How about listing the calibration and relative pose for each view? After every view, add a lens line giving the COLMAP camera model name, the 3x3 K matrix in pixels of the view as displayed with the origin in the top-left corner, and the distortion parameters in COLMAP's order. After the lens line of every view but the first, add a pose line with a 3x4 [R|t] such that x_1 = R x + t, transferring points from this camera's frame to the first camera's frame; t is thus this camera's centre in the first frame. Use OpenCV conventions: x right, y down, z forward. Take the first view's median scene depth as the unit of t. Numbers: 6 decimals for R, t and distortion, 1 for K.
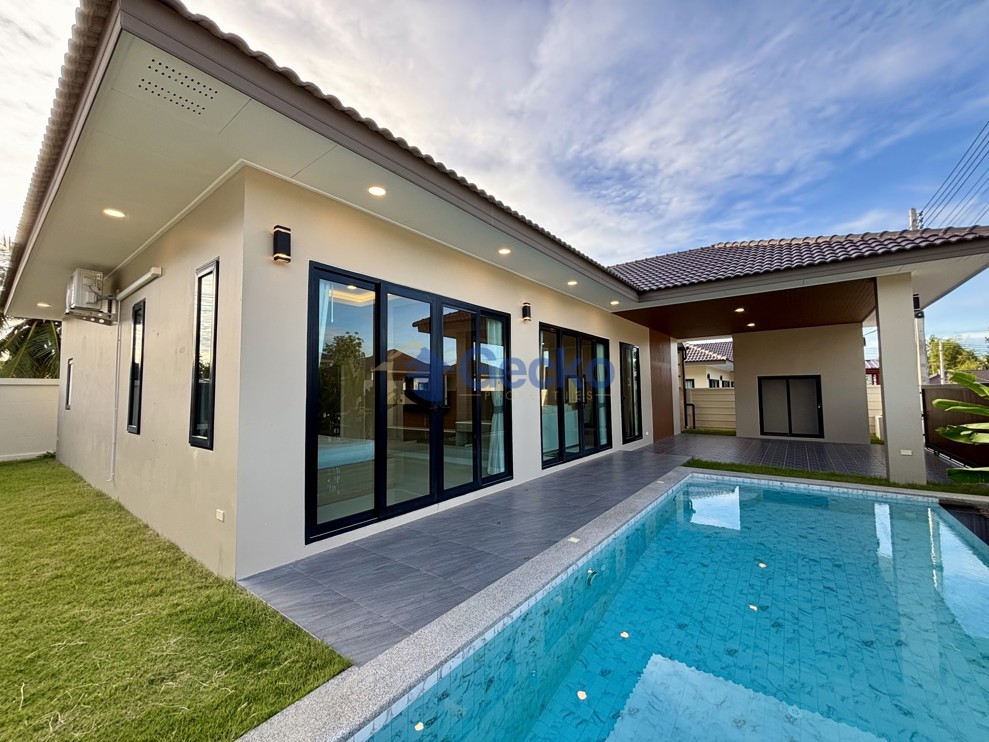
lens RADIAL K [[399.3, 0, 492.3], [0, 399.3, 372.0], [0, 0, 1]] dist [-0.000416, 0.000196]
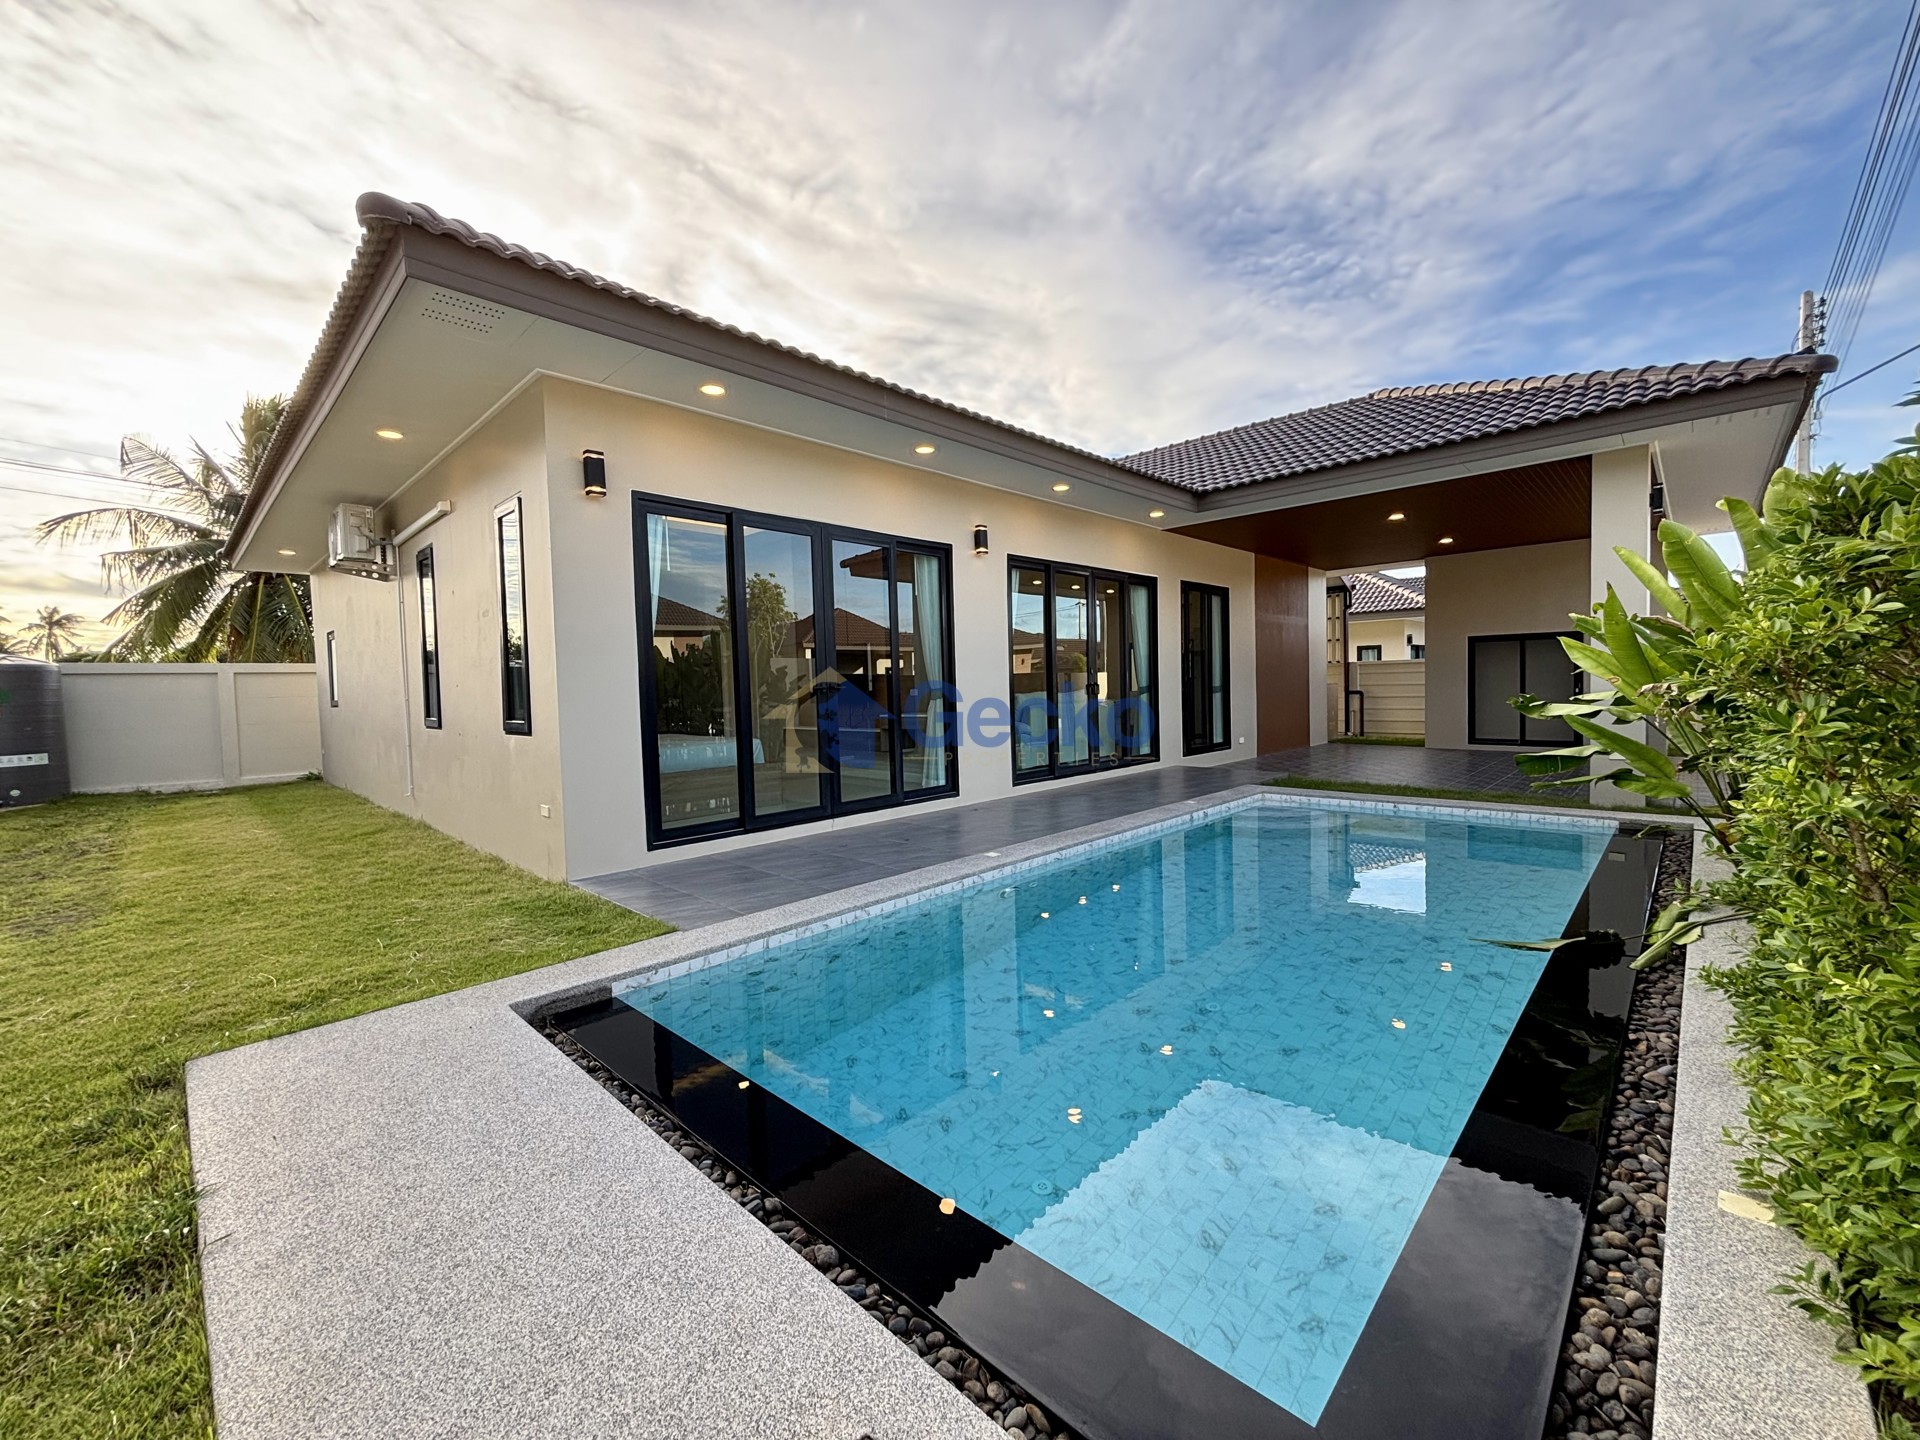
lens RADIAL K [[779.9, 0, 960.0], [0, 779.9, 720.0], [0, 0, 1]] dist [0.000017, 0.000089]
pose [[0.993650, -0.011787, -0.111897, 0.121317], [0.022313, 0.995389, 0.093290, 0.012629], [0.110282, -0.095195, 0.989331, -0.166787]]
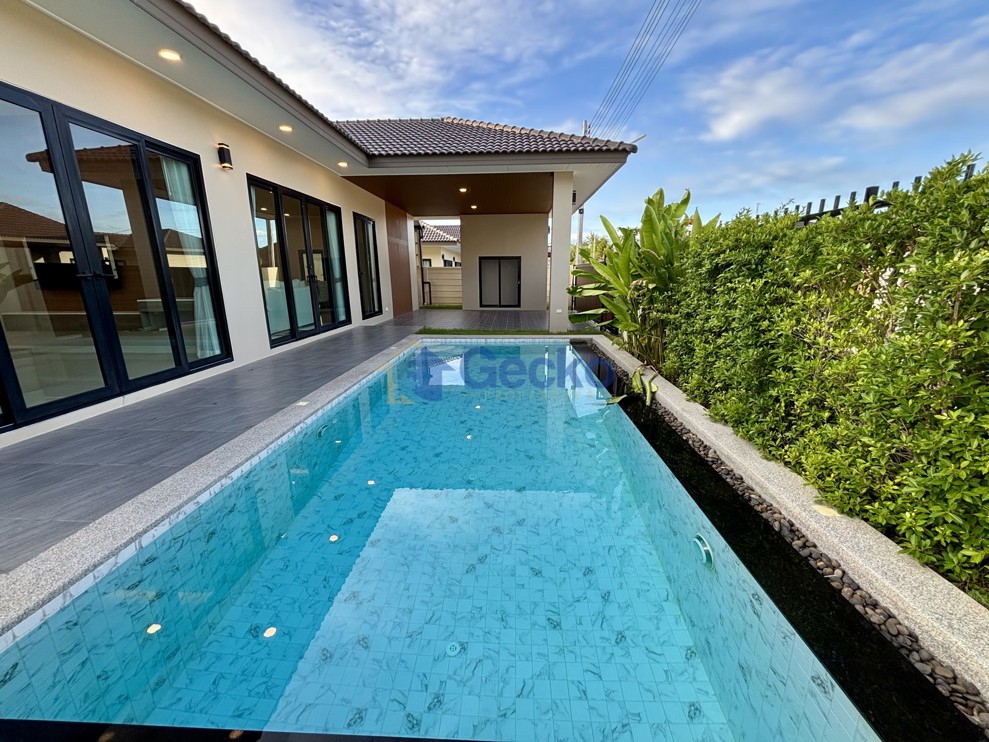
lens RADIAL K [[401.7, 0, 494.5], [0, 401.7, 371.0], [0, 0, 1]] dist [0.000017, 0.000089]
pose [[0.822145, -0.131231, 0.553946, 0.018850], [-0.028284, 0.962449, 0.269985, 0.019552], [-0.568575, -0.237635, 0.787561, -0.025719]]
